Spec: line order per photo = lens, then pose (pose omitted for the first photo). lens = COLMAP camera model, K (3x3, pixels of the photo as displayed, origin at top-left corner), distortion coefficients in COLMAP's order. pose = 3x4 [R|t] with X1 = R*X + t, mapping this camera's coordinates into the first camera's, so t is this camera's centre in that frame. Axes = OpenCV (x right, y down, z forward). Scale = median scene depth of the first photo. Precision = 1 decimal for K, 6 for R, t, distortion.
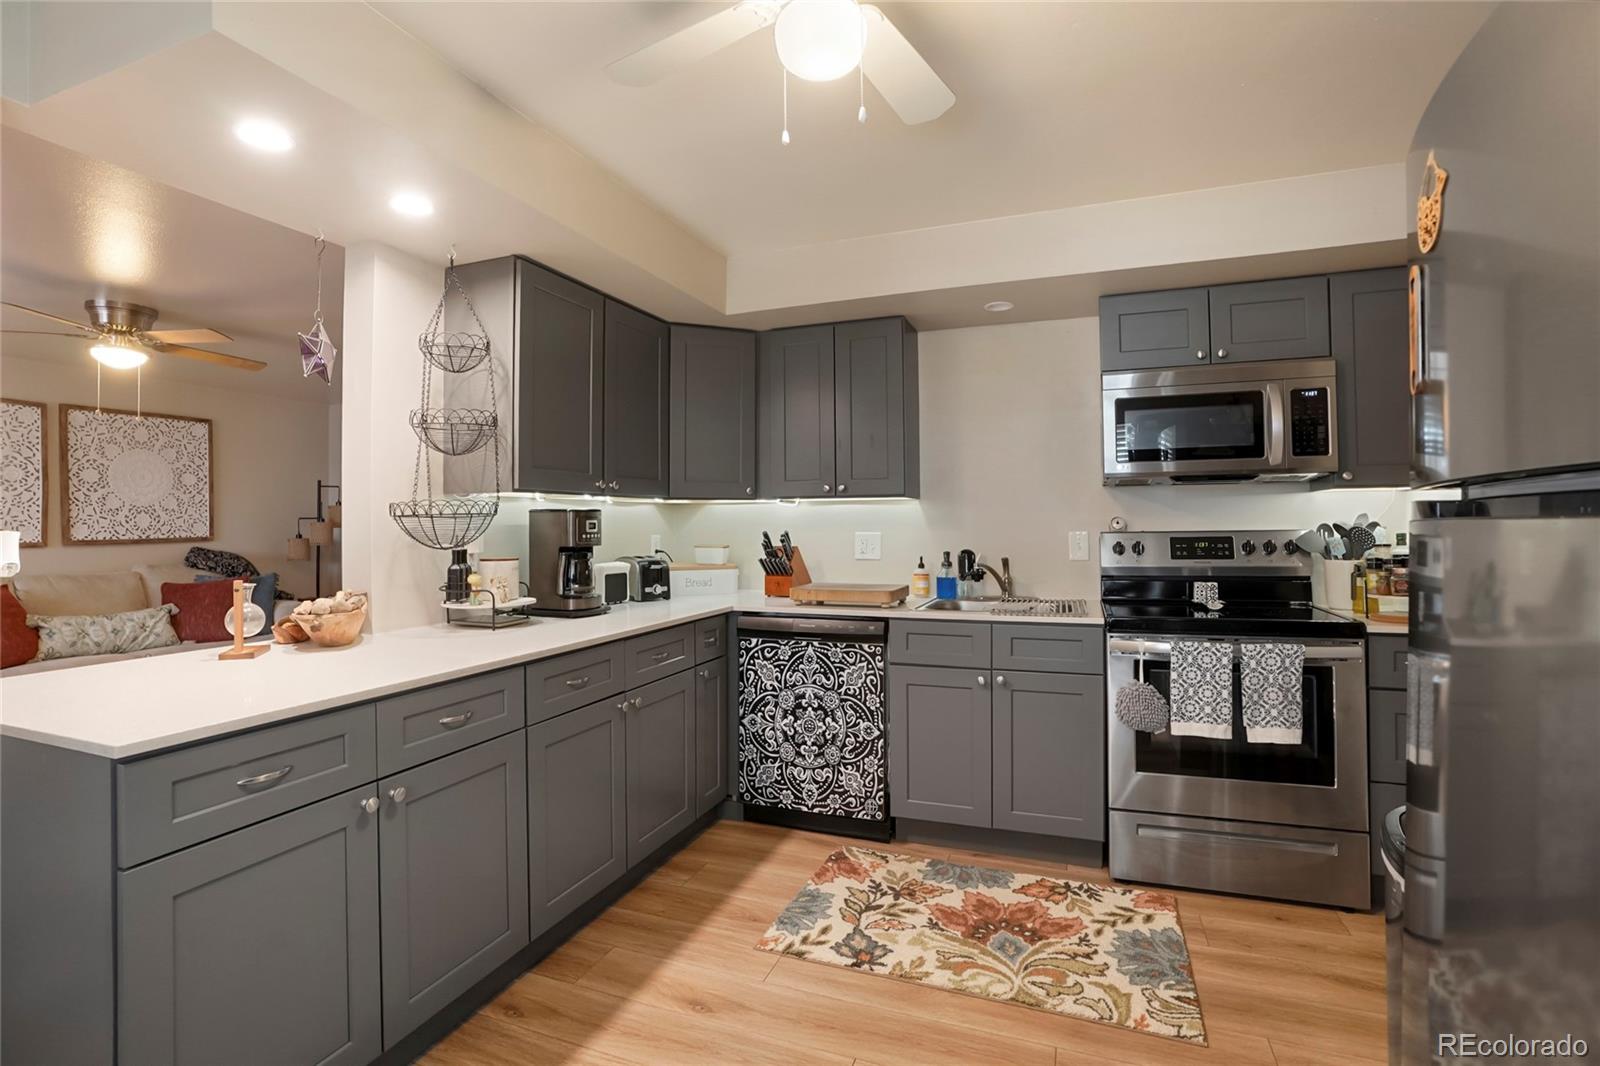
lens RADIAL K [[746.0, 0, 804.5], [0, 746.0, 524.9], [0, 0, 1]] dist [0.000430, 0.000115]
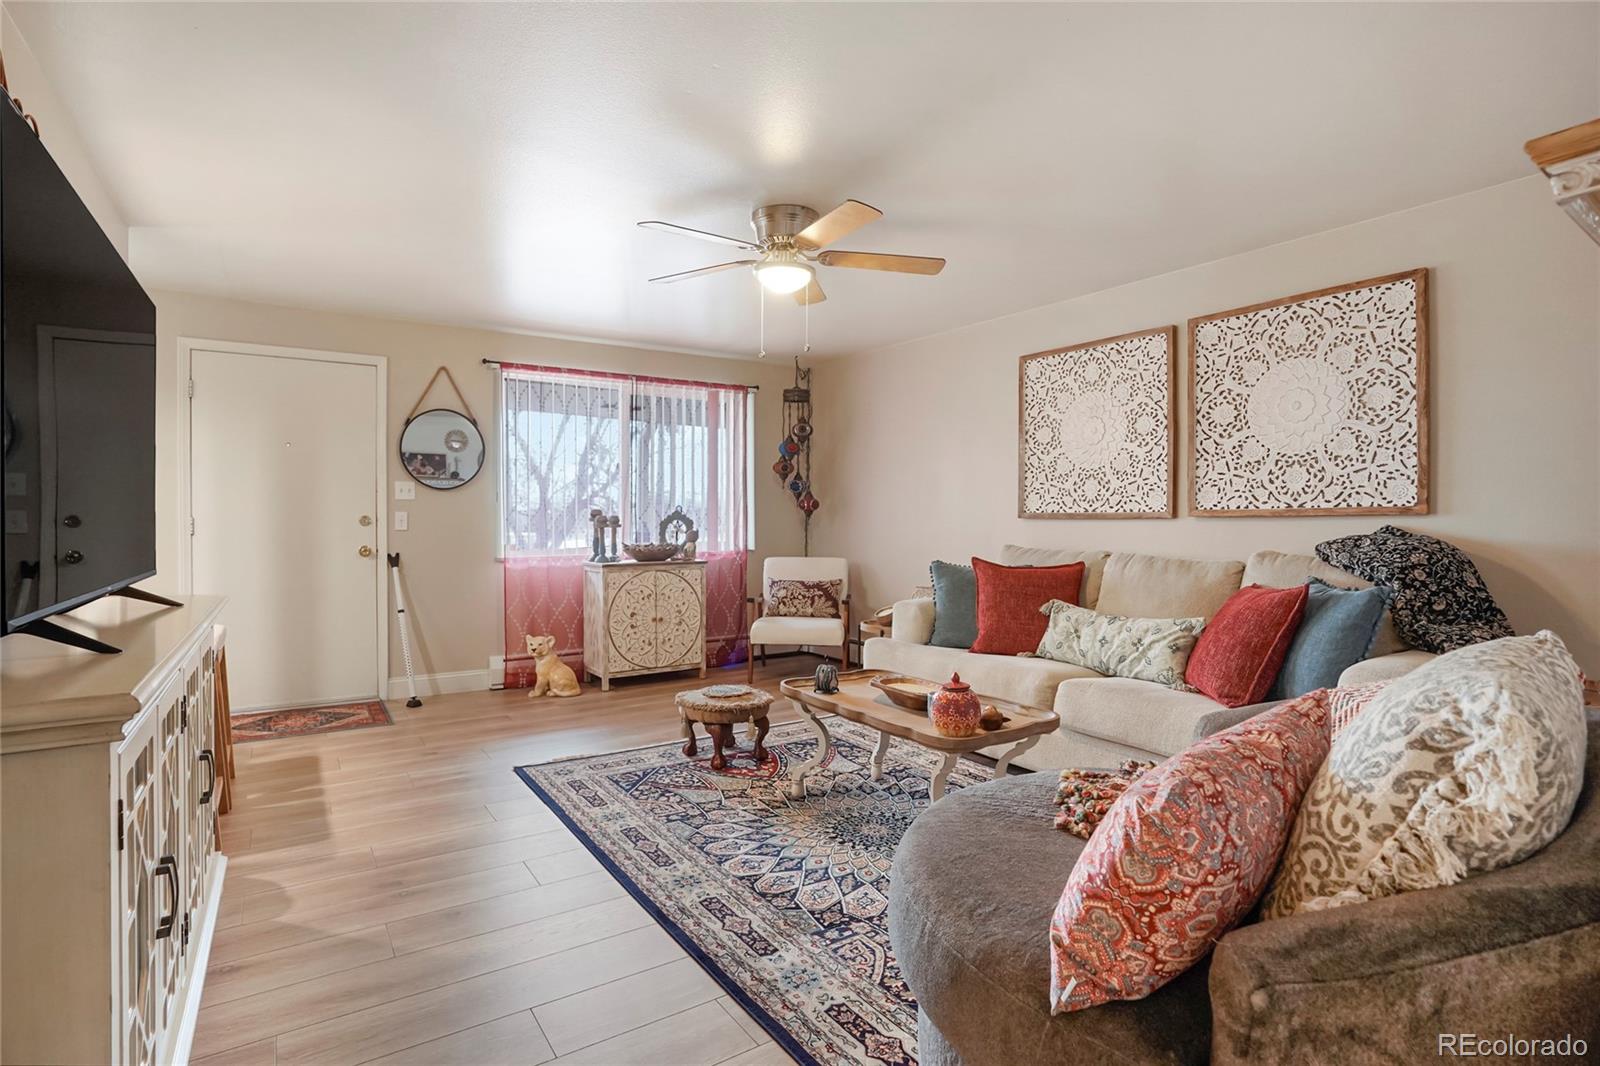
lens RADIAL K [[794.8, 0, 802.7], [0, 794.8, 522.4], [0, 0, 1]] dist [-0.004585, -0.000396]
pose [[-0.577137, 0.017379, -0.816463, -0.141914], [0.007073, 0.999842, 0.016282, 0.016473], [0.816617, 0.003622, -0.577169, 1.052126]]
